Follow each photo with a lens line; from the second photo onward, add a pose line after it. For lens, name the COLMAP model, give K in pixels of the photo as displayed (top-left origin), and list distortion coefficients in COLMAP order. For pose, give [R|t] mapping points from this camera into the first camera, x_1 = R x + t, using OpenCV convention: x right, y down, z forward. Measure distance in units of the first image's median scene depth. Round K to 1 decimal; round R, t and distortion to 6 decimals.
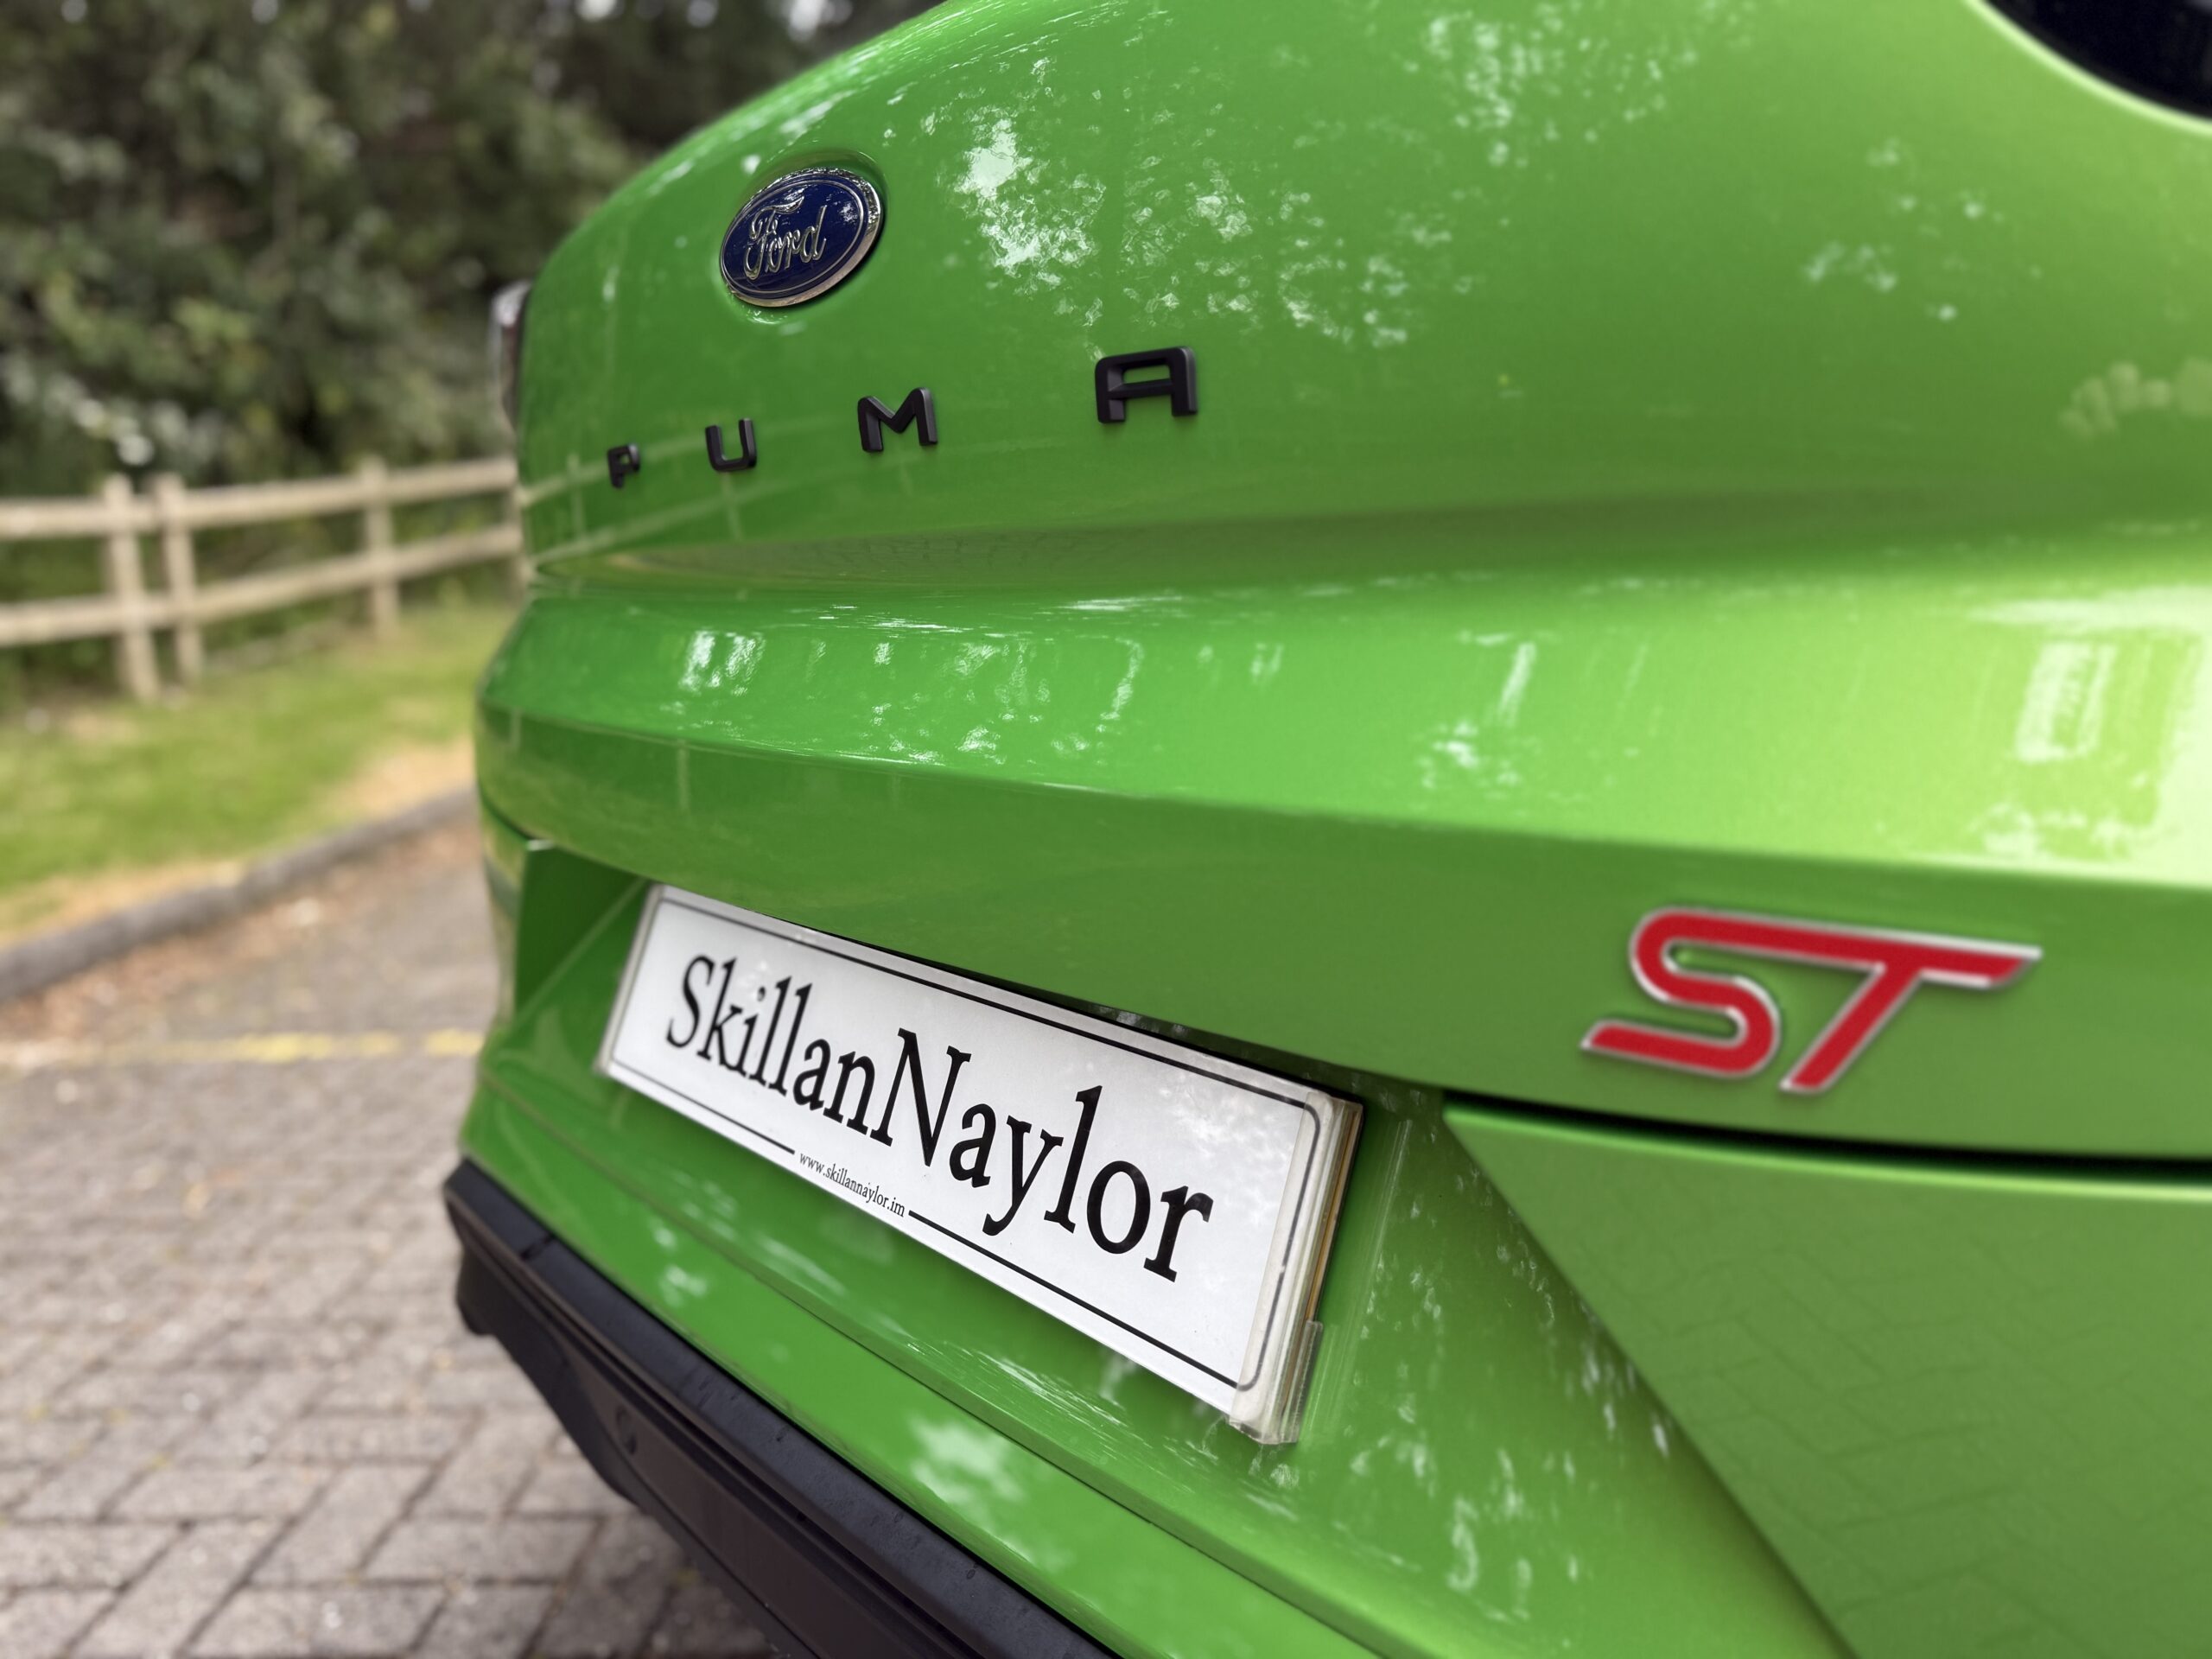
lens RADIAL K [[1570.5, 0, 1106.7], [0, 1570.5, 818.8], [0, 0, 1]] dist [0.000069, -0.006946]
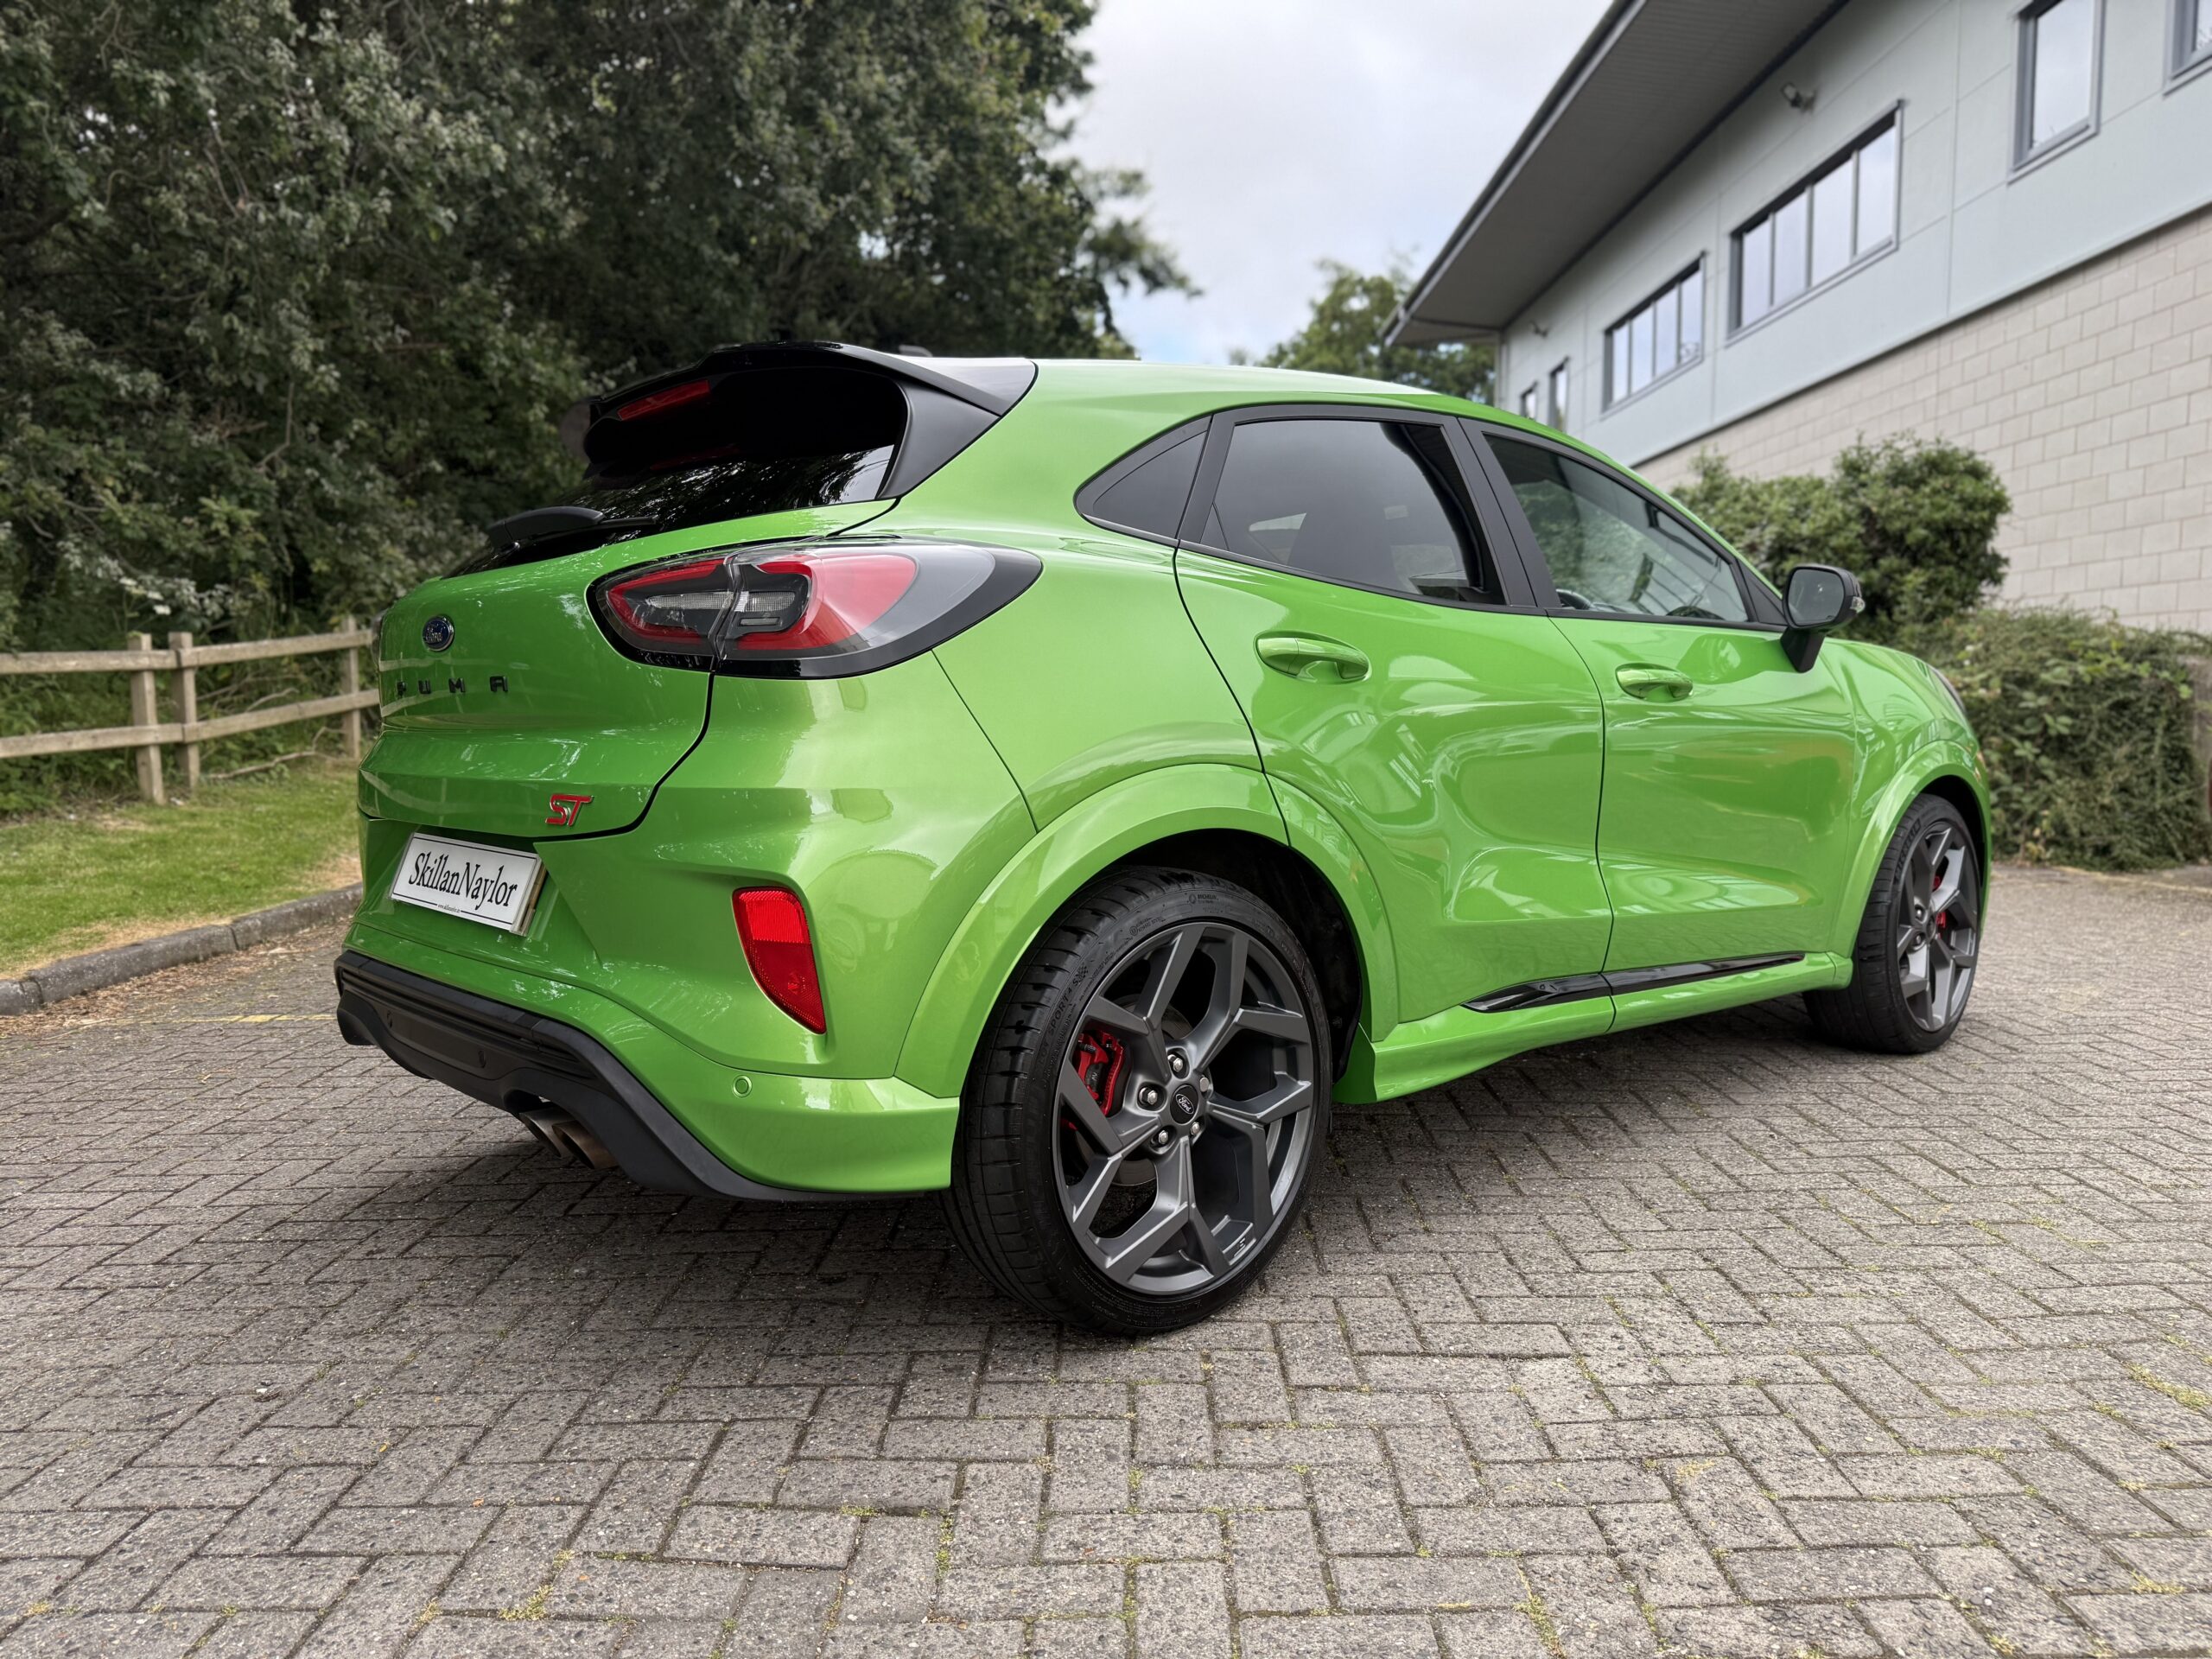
lens RADIAL K [[1554.9, 0, 1095.5], [0, 1554.9, 855.8], [0, 0, 1]] dist [0.008819, 0.001530]
pose [[0.999742, 0.020080, 0.010627, 0.286908], [-0.019327, 0.997585, -0.066720, 0.077720], [-0.011941, 0.066498, 0.997715, -0.567100]]
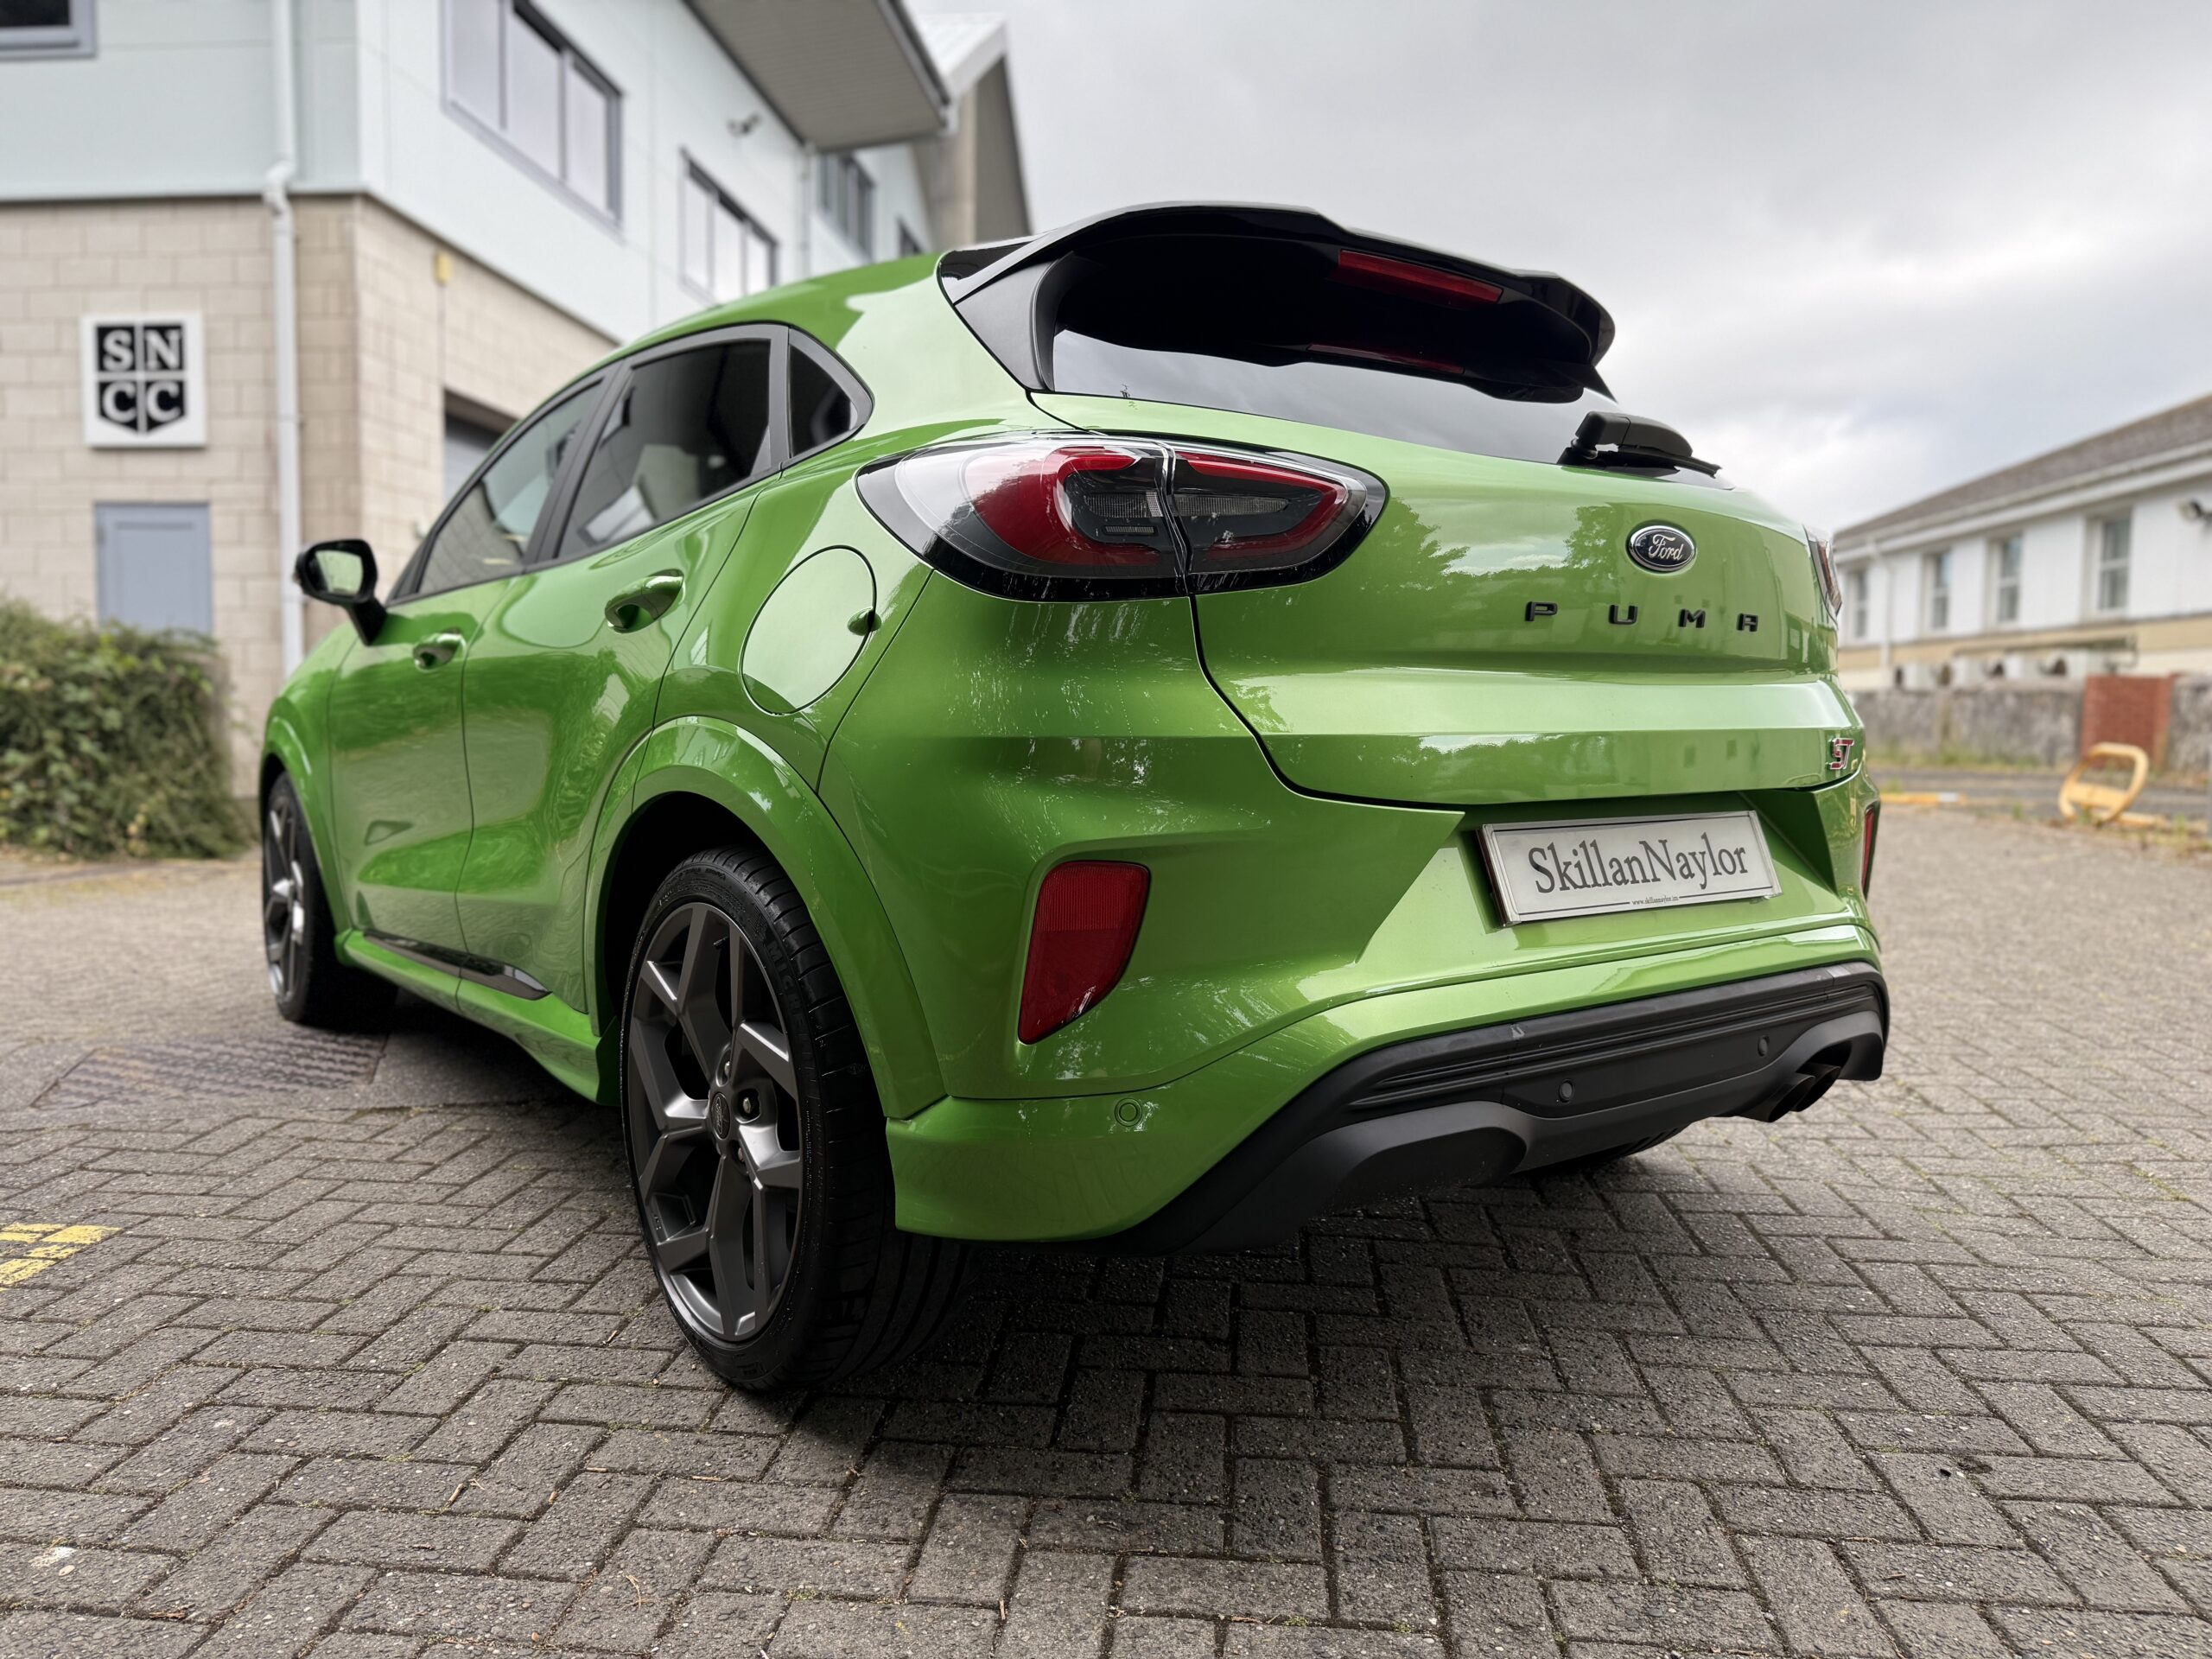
lens RADIAL K [[1559.5, 0, 1106.0], [0, 1559.5, 829.5], [0, 0, 1]] dist [-0.004119, -0.002801]
pose [[0.067493, -0.042071, 0.996832, -0.689403], [0.148695, 0.988377, 0.031646, -0.024587], [-0.986577, 0.146088, 0.072965, 0.419502]]
